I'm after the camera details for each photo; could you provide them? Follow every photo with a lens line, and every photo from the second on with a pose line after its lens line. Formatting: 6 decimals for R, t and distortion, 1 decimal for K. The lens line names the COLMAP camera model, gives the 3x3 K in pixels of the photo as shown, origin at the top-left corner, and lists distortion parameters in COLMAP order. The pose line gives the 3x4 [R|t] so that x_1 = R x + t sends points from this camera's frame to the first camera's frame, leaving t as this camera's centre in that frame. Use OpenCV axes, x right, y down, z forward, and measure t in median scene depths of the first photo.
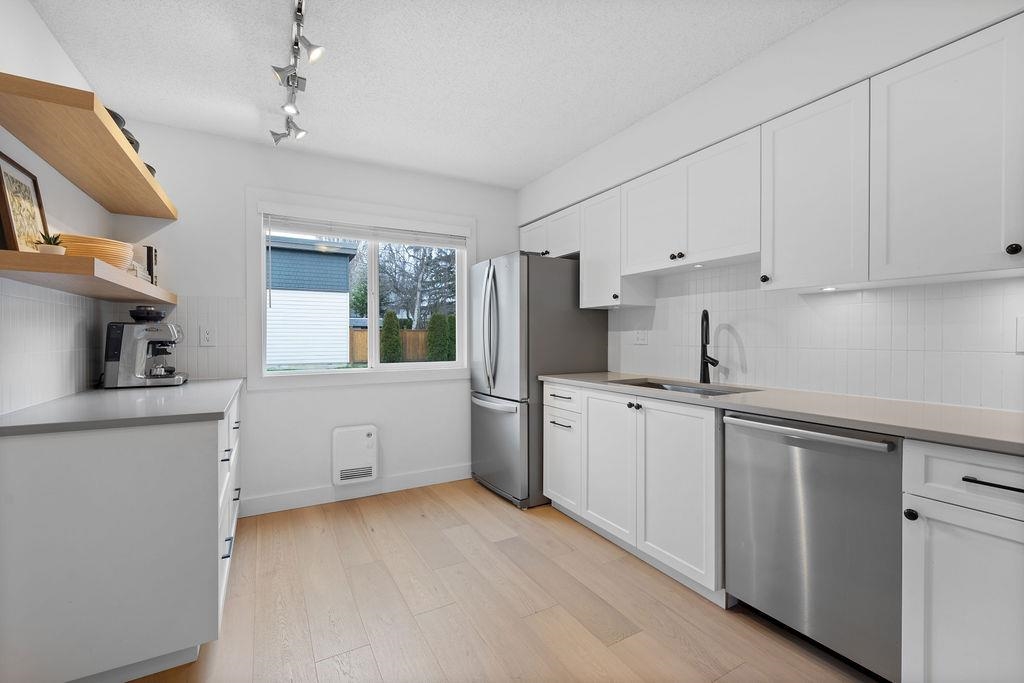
lens RADIAL K [[456.6, 0, 508.6], [0, 456.6, 341.3], [0, 0, 1]] dist [0.001017, 0.000251]
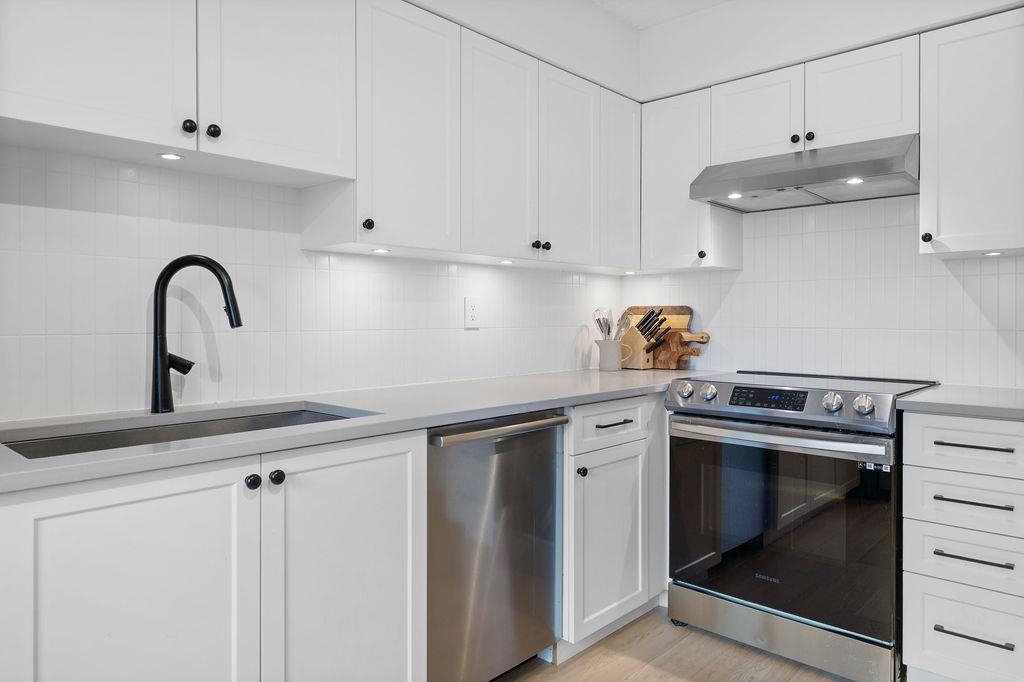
lens RADIAL K [[677.9, 0, 542.6], [0, 677.9, 325.1], [0, 0, 1]] dist [0.002360, 0.002172]
pose [[-0.341435, -0.011478, 0.939835, -0.342147], [0.006200, 0.999876, 0.014464, -0.004353], [-0.939885, 0.010766, -0.341322, 0.866600]]
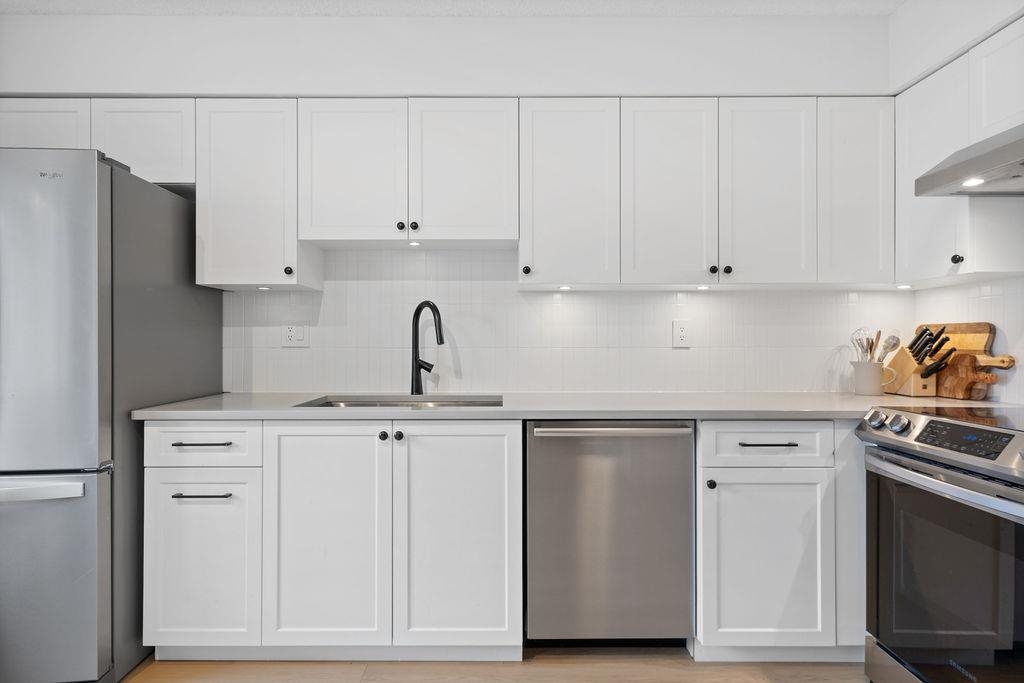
lens RADIAL K [[549.8, 0, 518.5], [0, 549.8, 339.2], [0, 0, 1]] dist [0.010079, 0.000027]
pose [[0.470104, 0.003244, 0.882605, -0.317550], [0.009391, 0.999918, -0.008678, 0.006423], [-0.882561, 0.012368, 0.470035, 0.399558]]
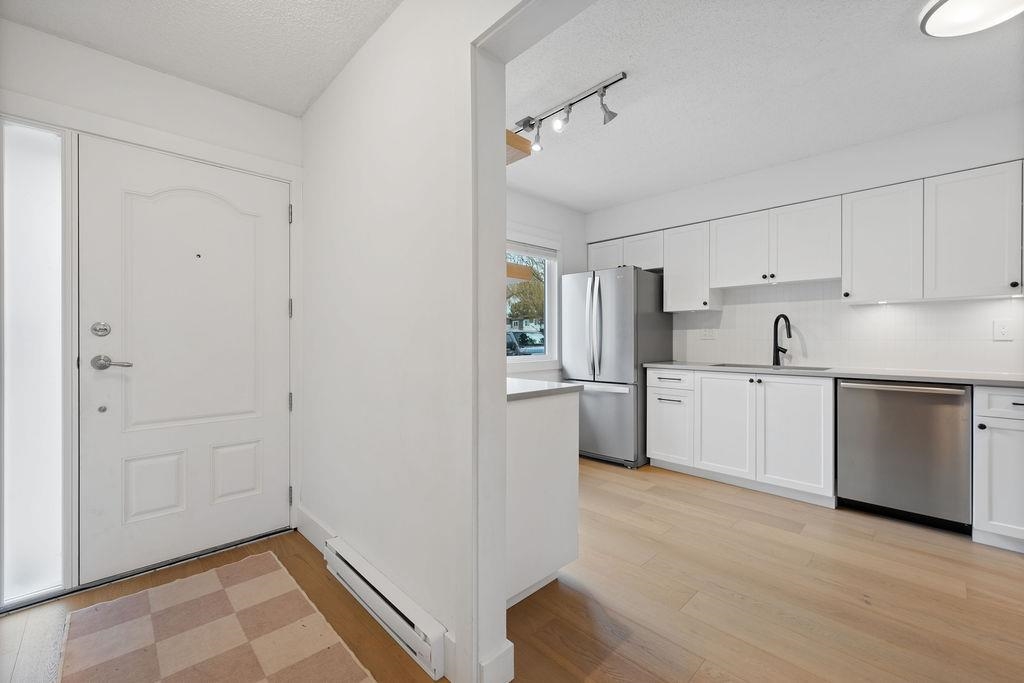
lens RADIAL K [[456.6, 0, 490.3], [0, 456.6, 340.8], [0, 0, 1]] dist [0.001017, 0.000251]
pose [[0.966914, -0.000397, 0.255101, -0.790734], [0.001957, 0.999981, -0.005864, 0.020750], [-0.255094, 0.006169, 0.966897, -0.148908]]
